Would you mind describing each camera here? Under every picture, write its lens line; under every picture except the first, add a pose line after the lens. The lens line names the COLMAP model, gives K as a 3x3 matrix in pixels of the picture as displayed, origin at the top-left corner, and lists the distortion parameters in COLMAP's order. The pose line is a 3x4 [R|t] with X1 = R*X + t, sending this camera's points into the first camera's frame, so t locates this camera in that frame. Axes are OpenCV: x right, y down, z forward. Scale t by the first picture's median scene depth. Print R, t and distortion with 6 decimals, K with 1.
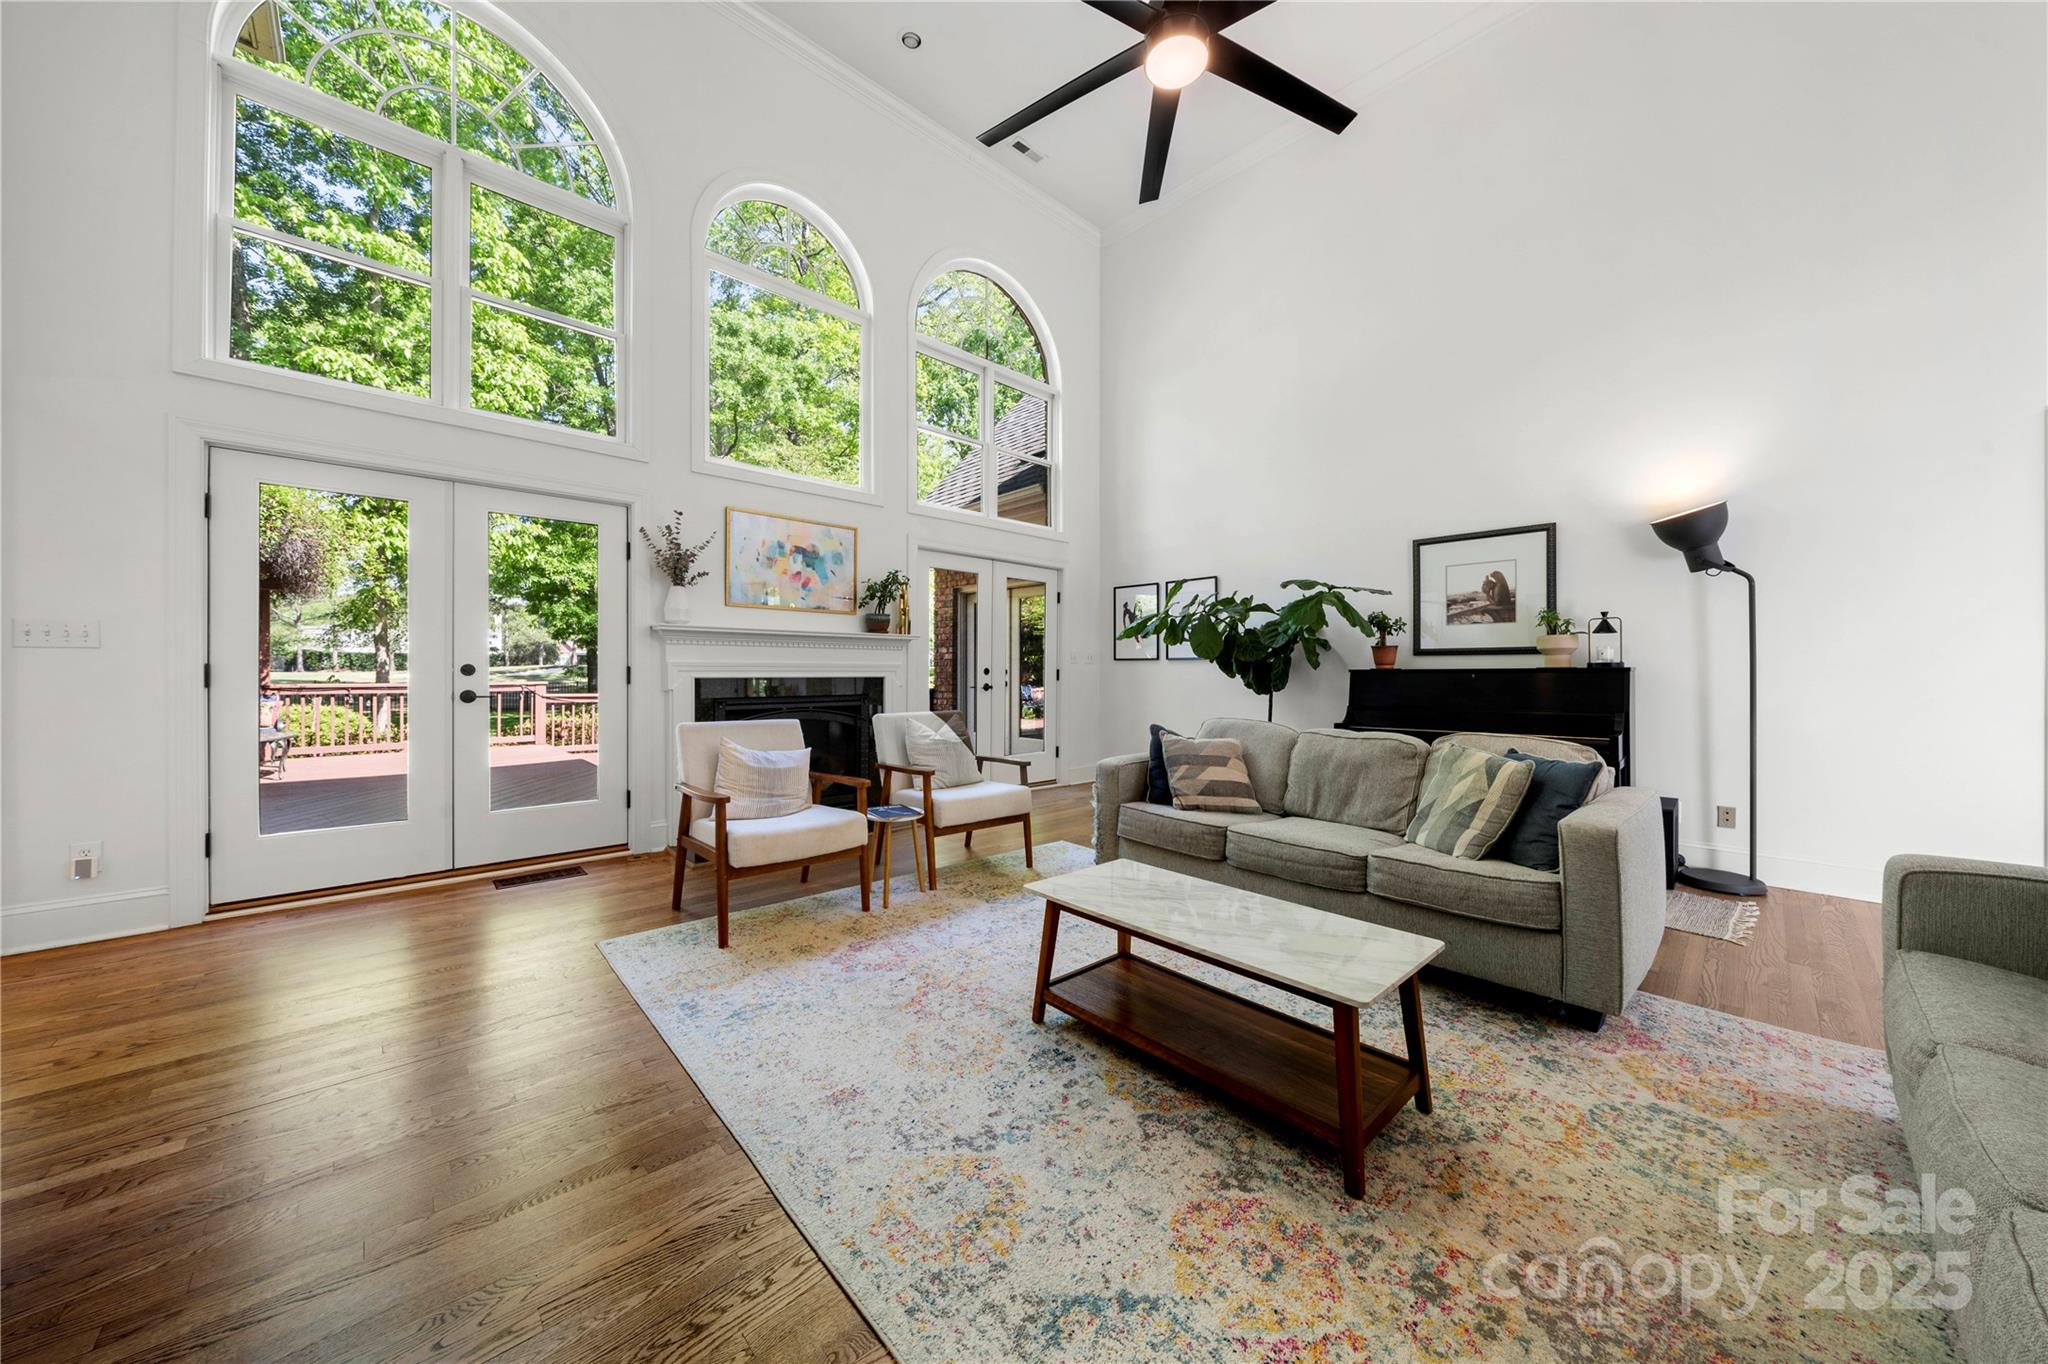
lens RADIAL K [[694.8, 0, 1024.0], [0, 694.8, 682.0], [0, 0, 1]] dist [-0.002031, -0.000172]
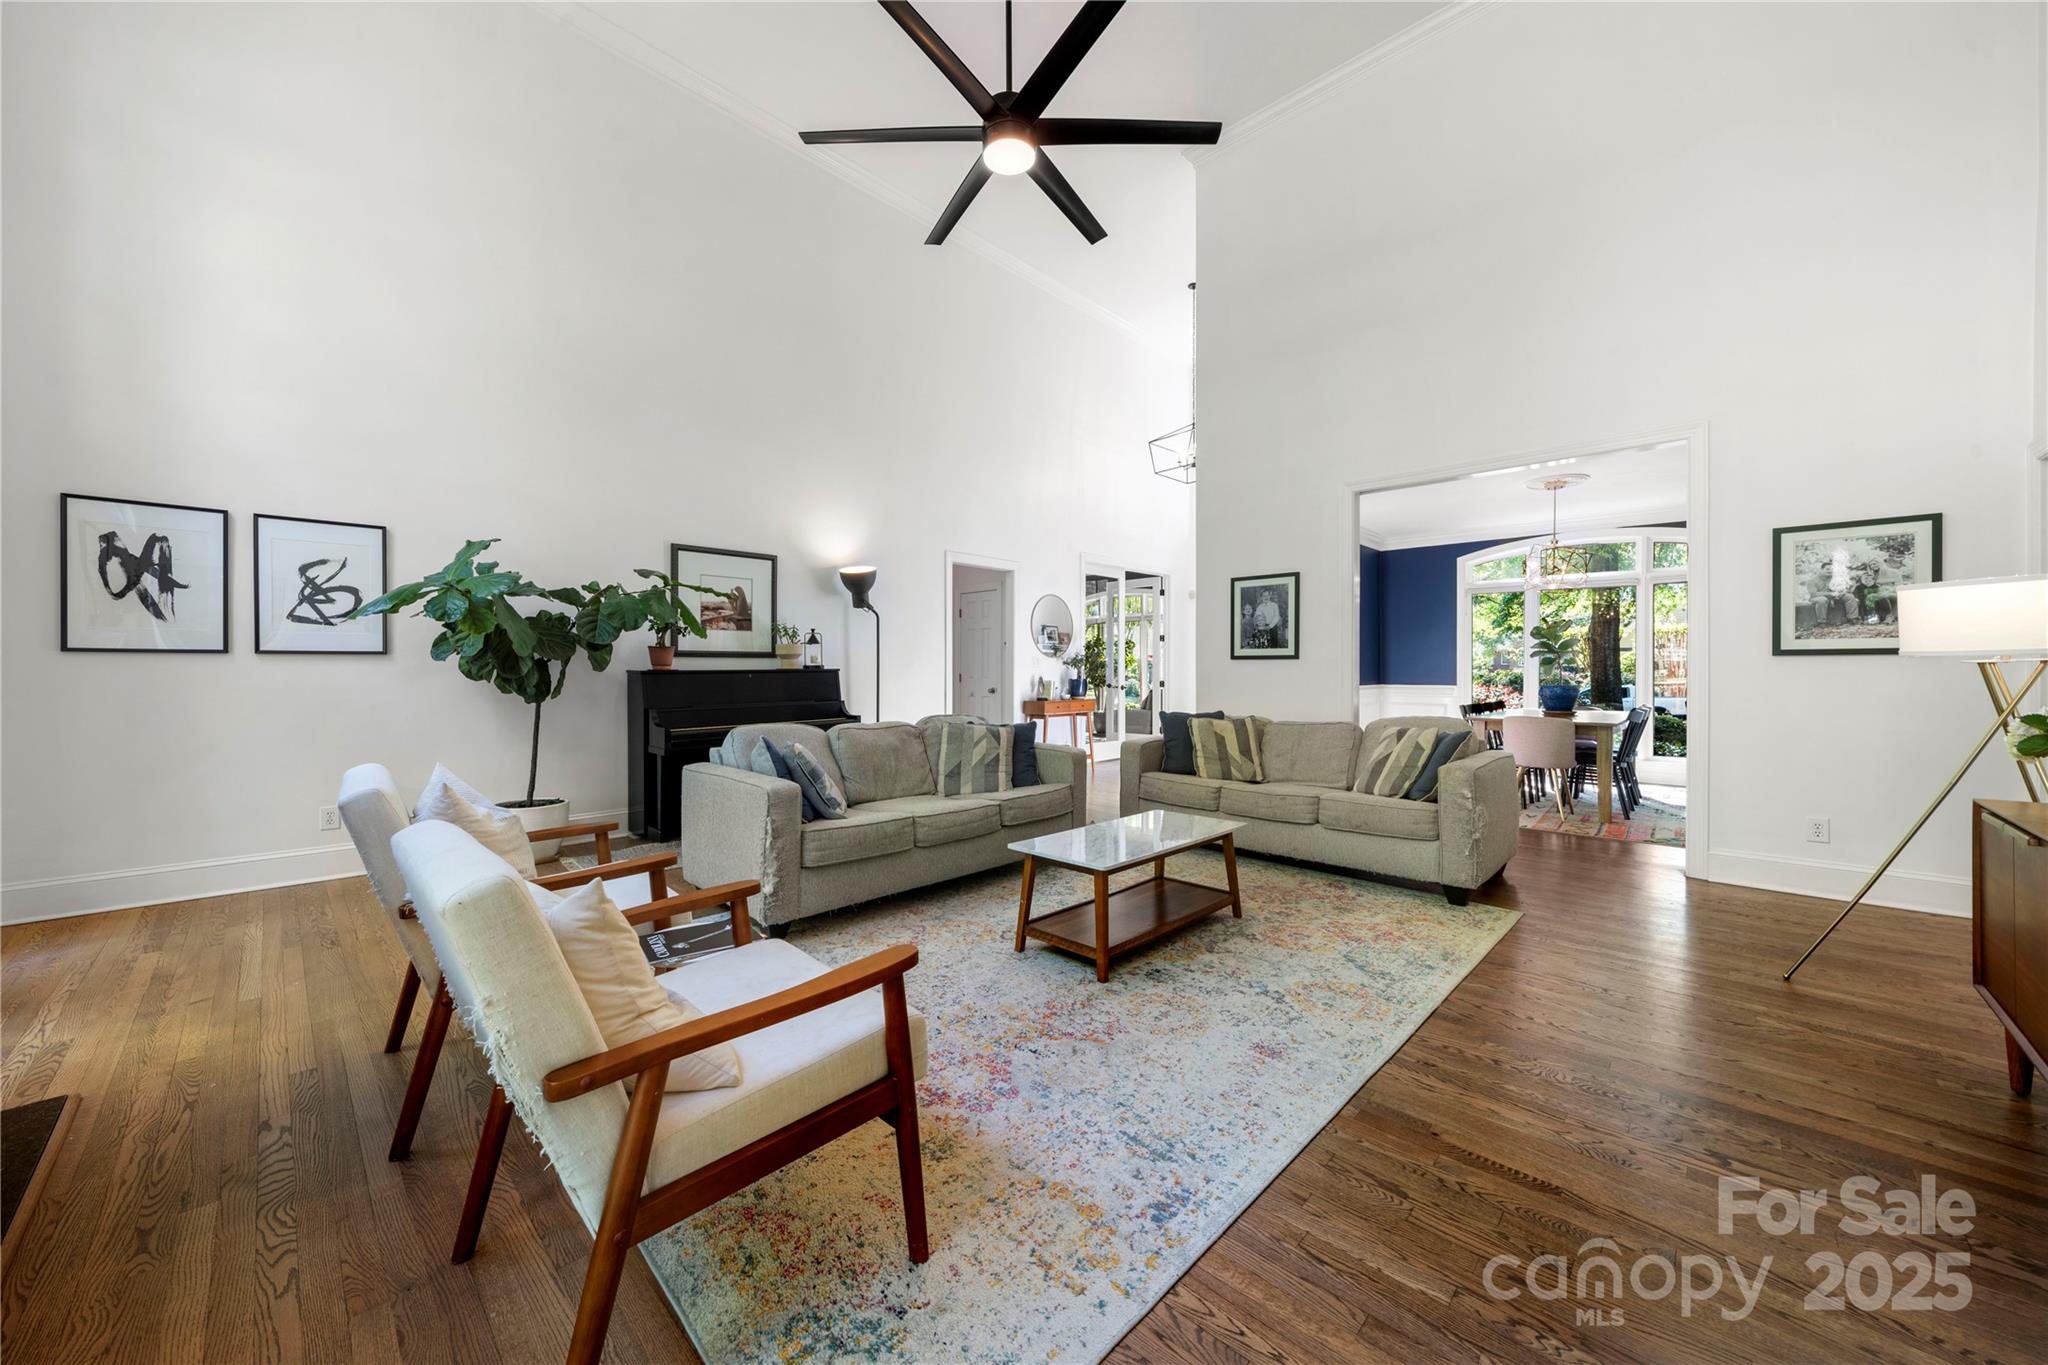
lens RADIAL K [[738.3, 0, 1015.7], [0, 738.3, 666.7], [0, 0, 1]] dist [-0.001467, -0.000263]
pose [[-0.047696, 0.003160, 0.998857, -1.266493], [0.017865, 0.999838, -0.002310, -0.027546], [-0.998702, 0.017734, -0.047745, 1.279031]]
